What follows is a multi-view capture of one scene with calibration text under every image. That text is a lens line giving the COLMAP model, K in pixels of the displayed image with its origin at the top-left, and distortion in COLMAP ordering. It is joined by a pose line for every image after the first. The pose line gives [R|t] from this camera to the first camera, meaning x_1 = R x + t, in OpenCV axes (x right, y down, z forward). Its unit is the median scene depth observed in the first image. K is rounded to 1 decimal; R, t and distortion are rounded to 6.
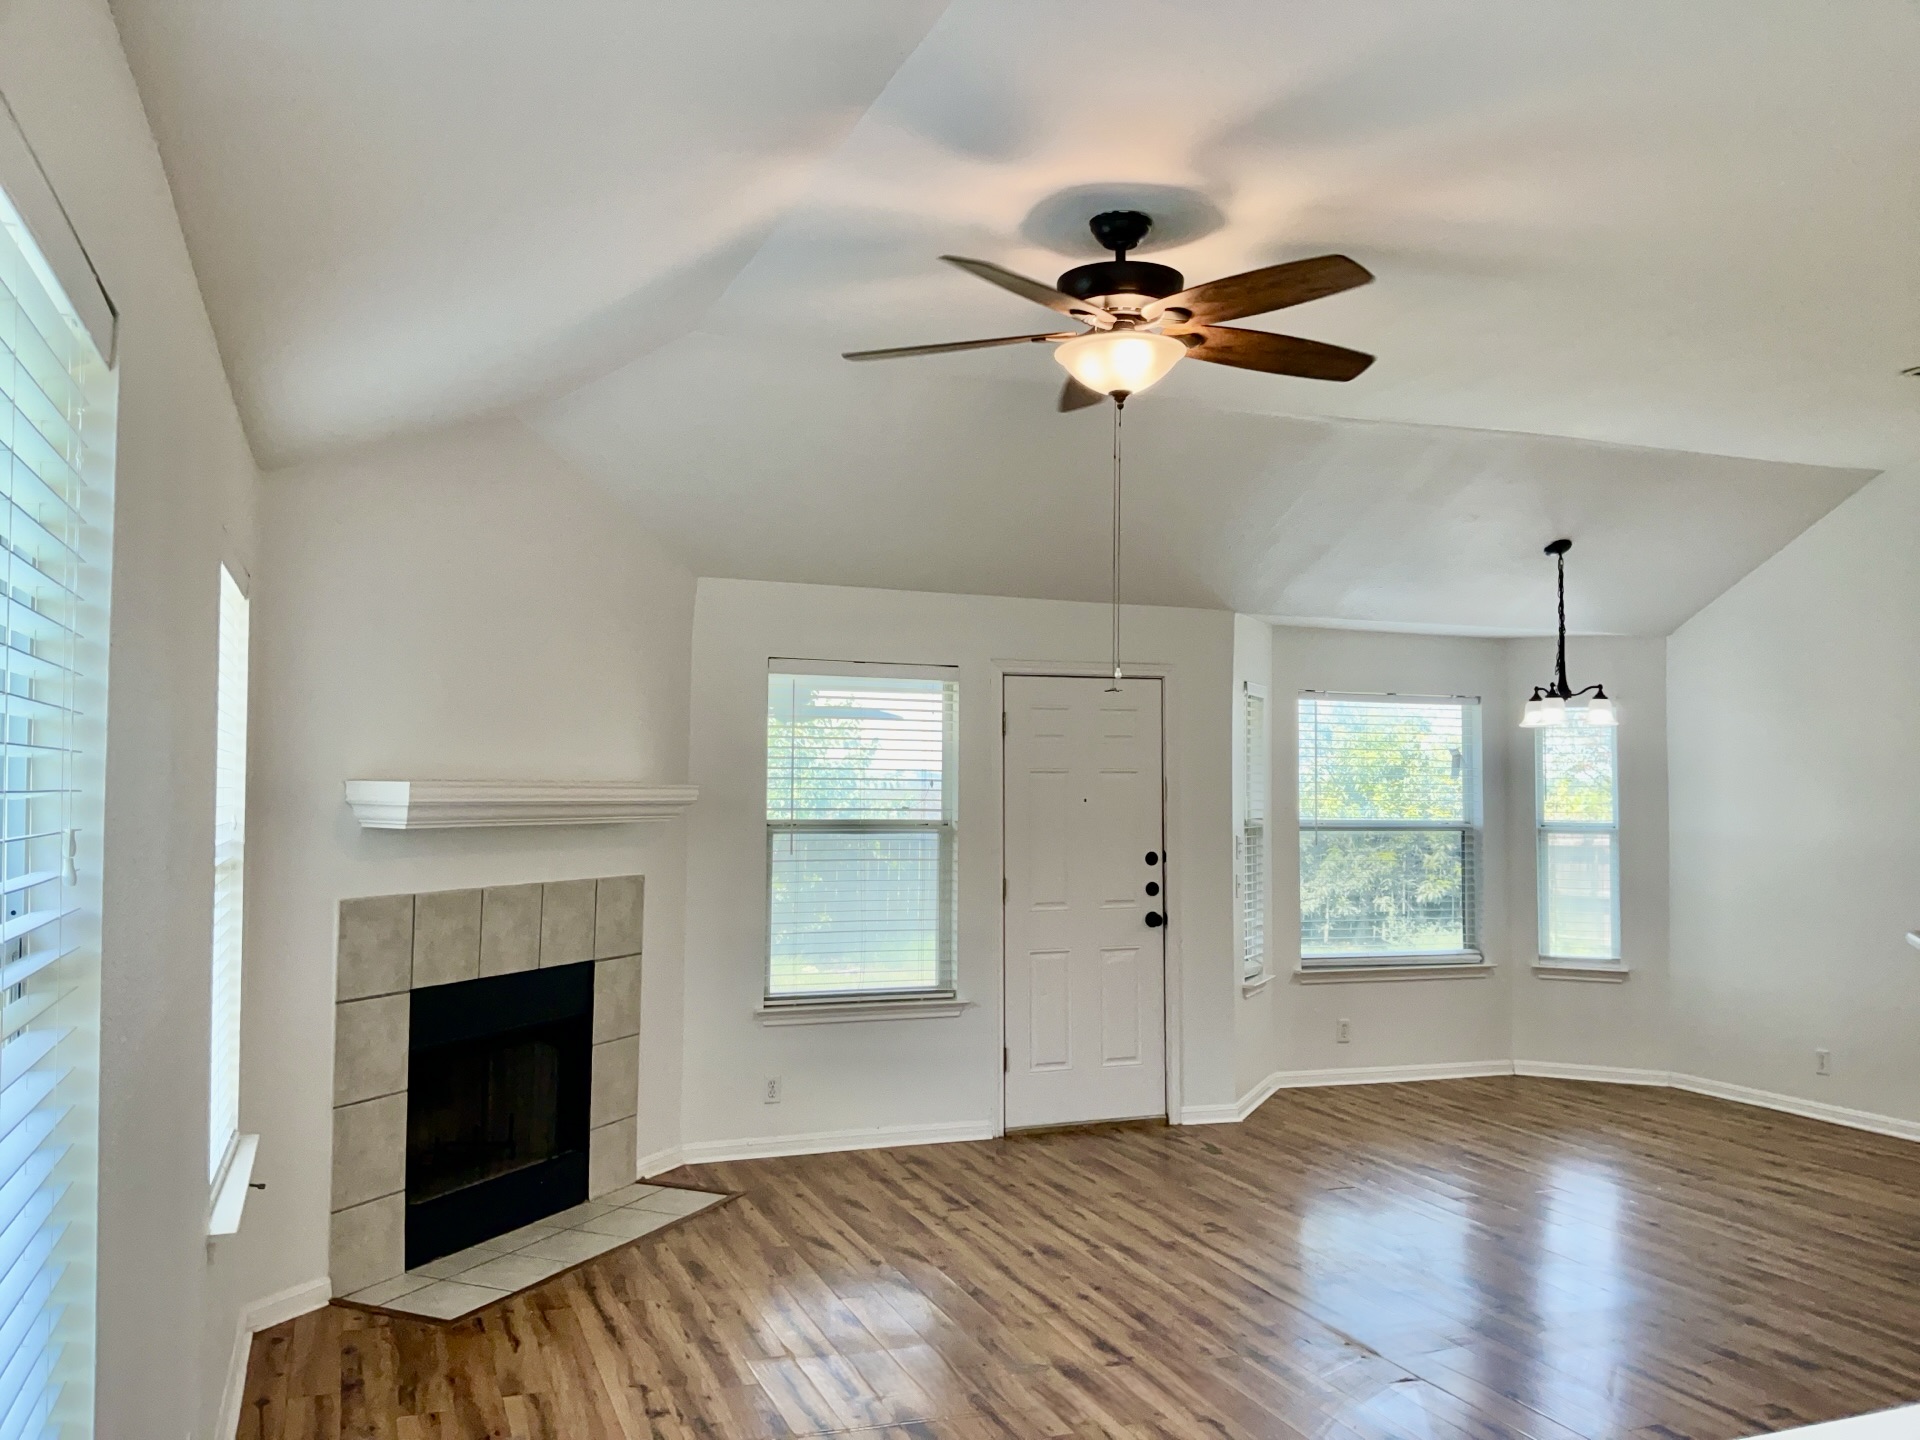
lens RADIAL K [[1523.6, 0, 960.0], [0, 1523.6, 720.0], [0, 0, 1]] dist [0.003918, -0.000632]
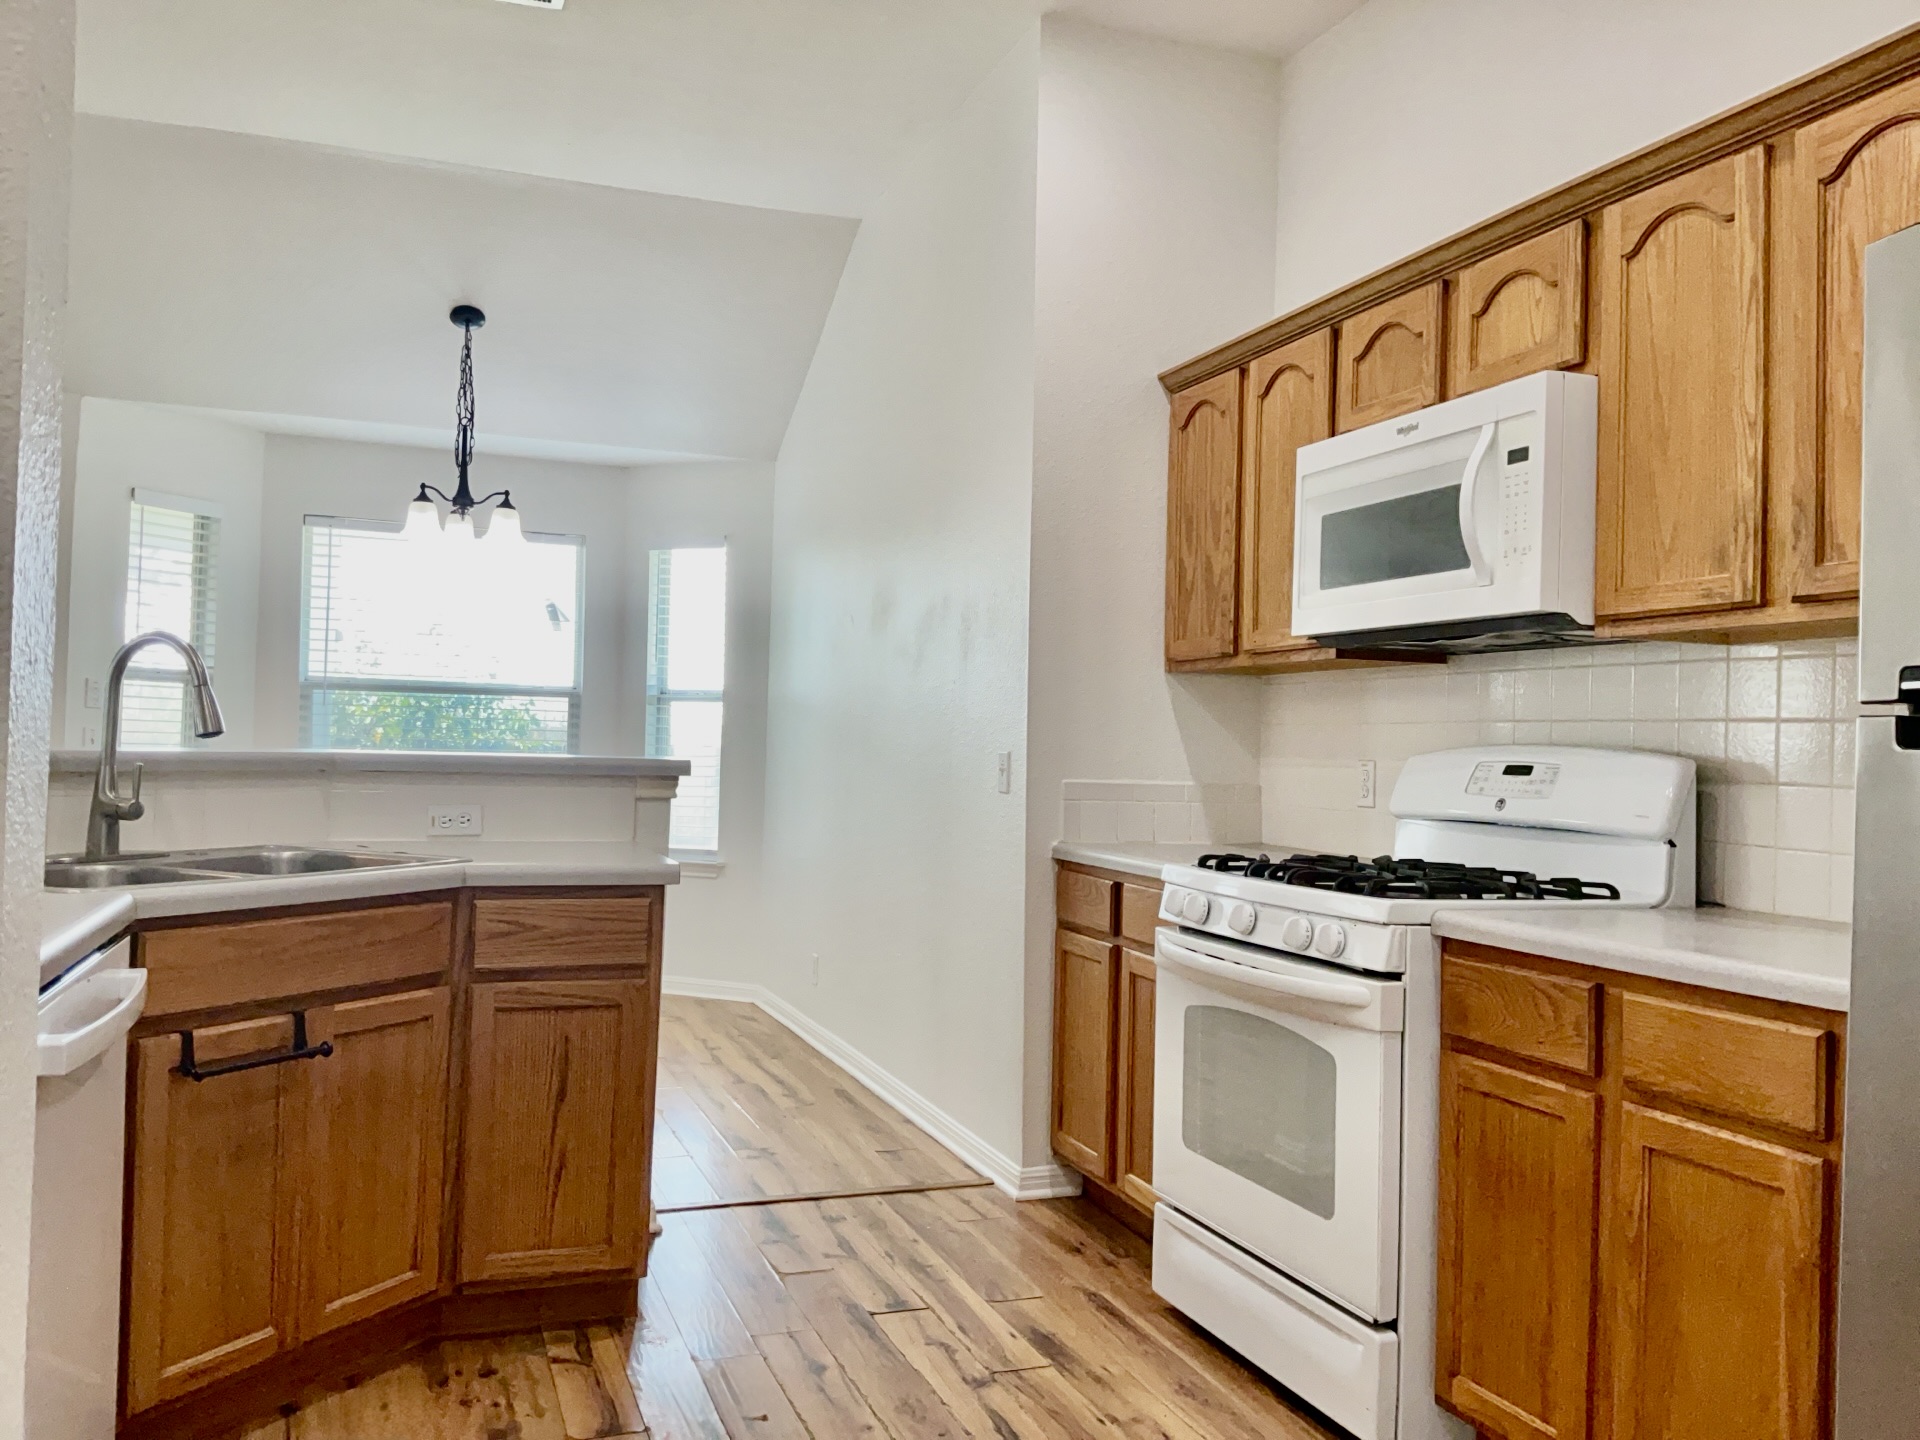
lens RADIAL K [[1523.6, 0, 960.0], [0, 1523.6, 720.0], [0, 0, 1]] dist [0.003918, -0.000632]
pose [[0.999789, 0.015525, -0.013462, 0.666748], [-0.015111, 0.999427, 0.030302, 0.068772], [0.013925, -0.030093, 0.999450, 0.200361]]
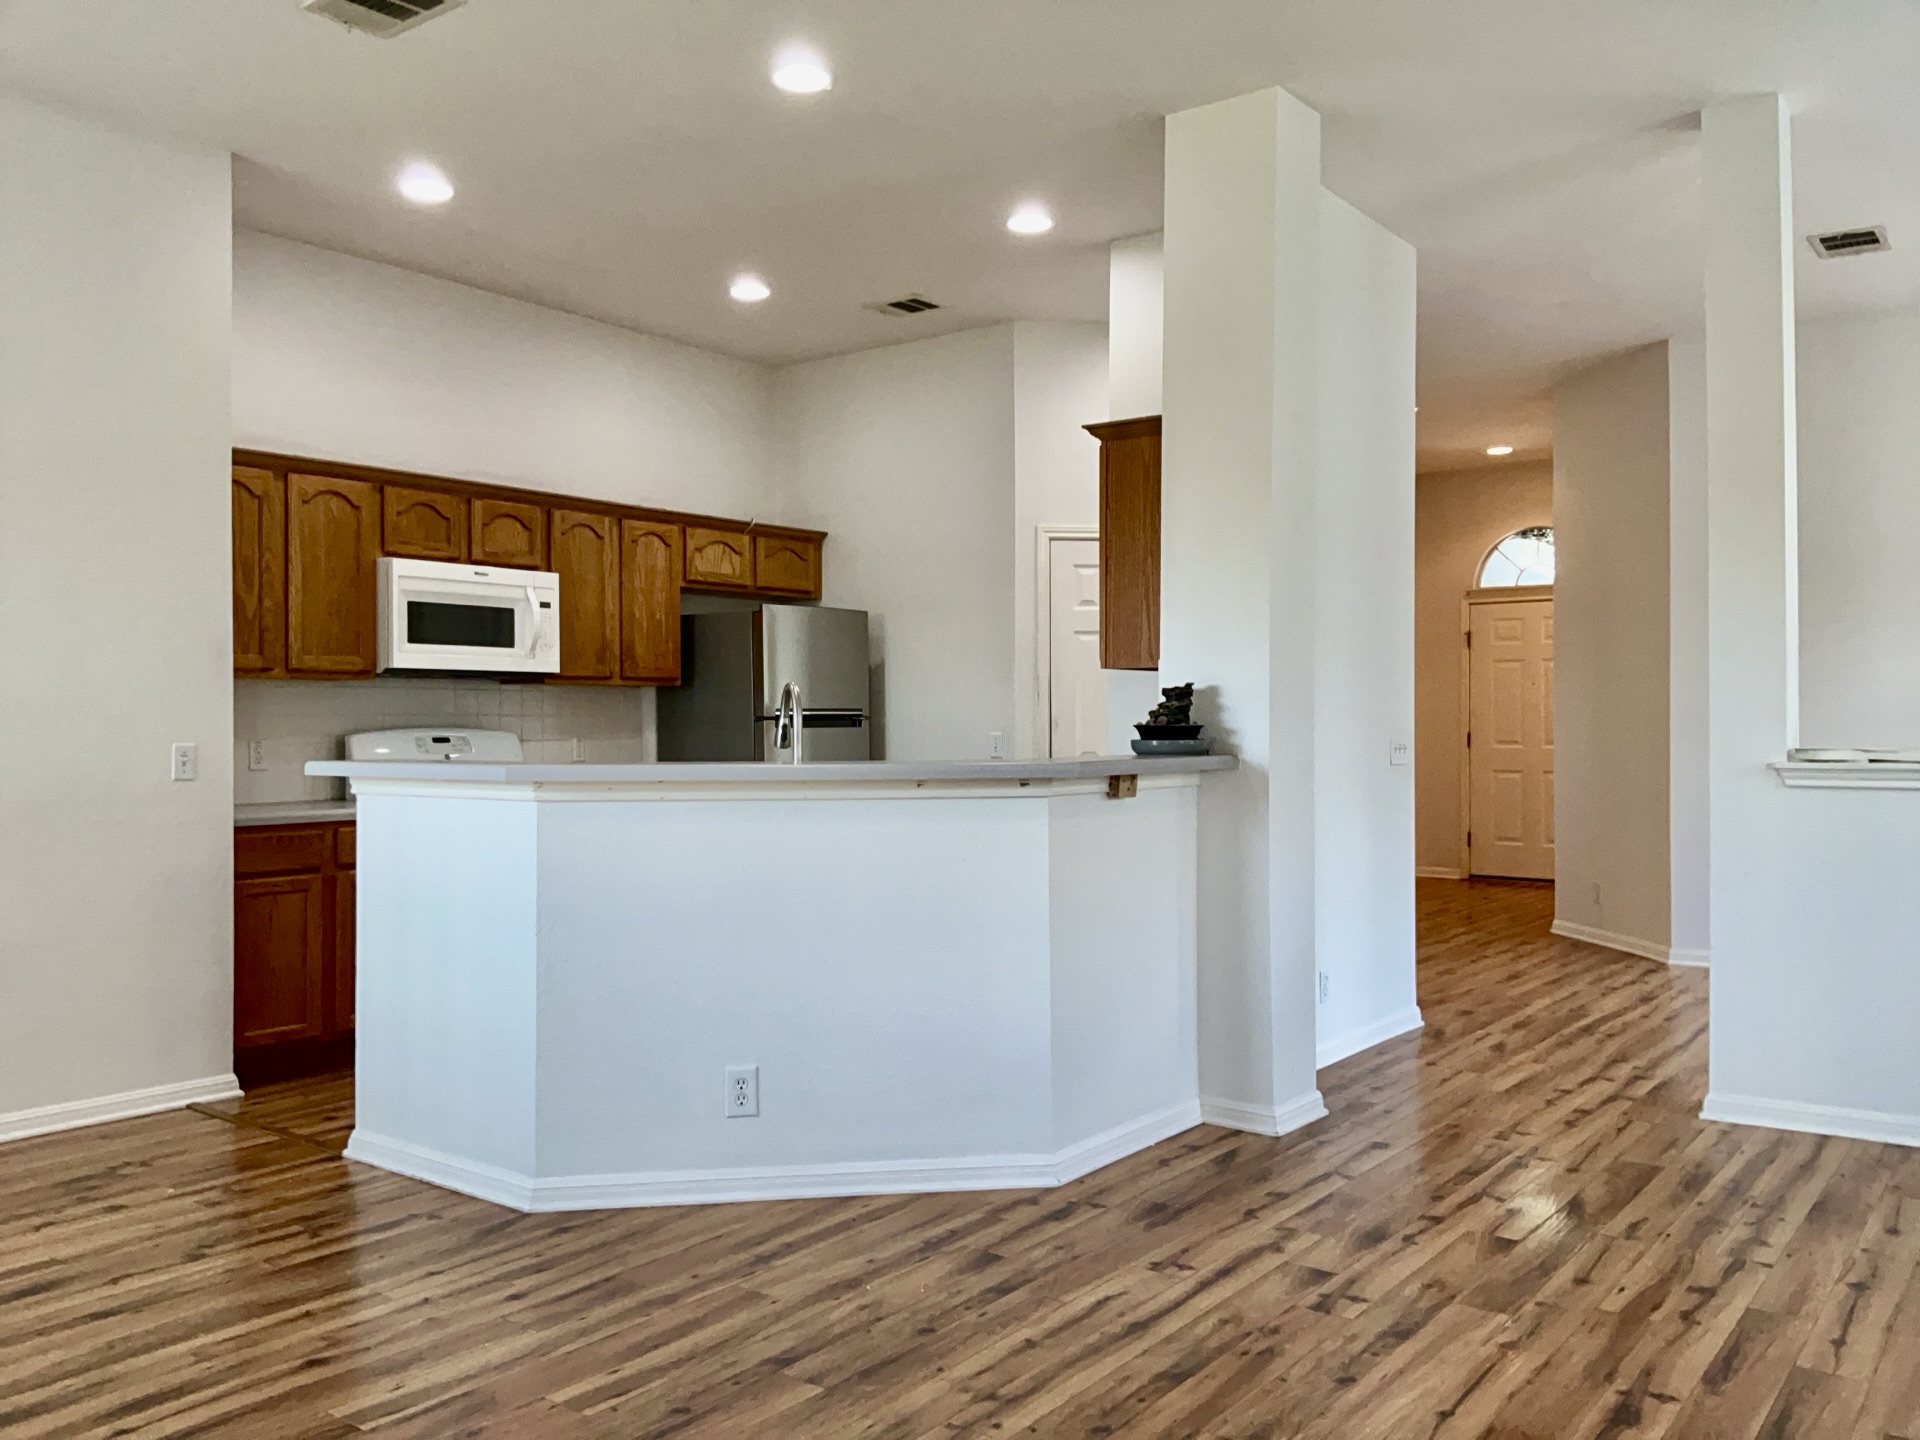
lens RADIAL K [[1523.6, 0, 960.0], [0, 1523.6, 720.0], [0, 0, 1]] dist [0.003918, -0.000632]
pose [[-0.526532, -0.006473, 0.850131, -0.075015], [-0.039311, 0.999087, -0.016741, 0.084758], [-0.849246, -0.042234, -0.526305, 0.833959]]
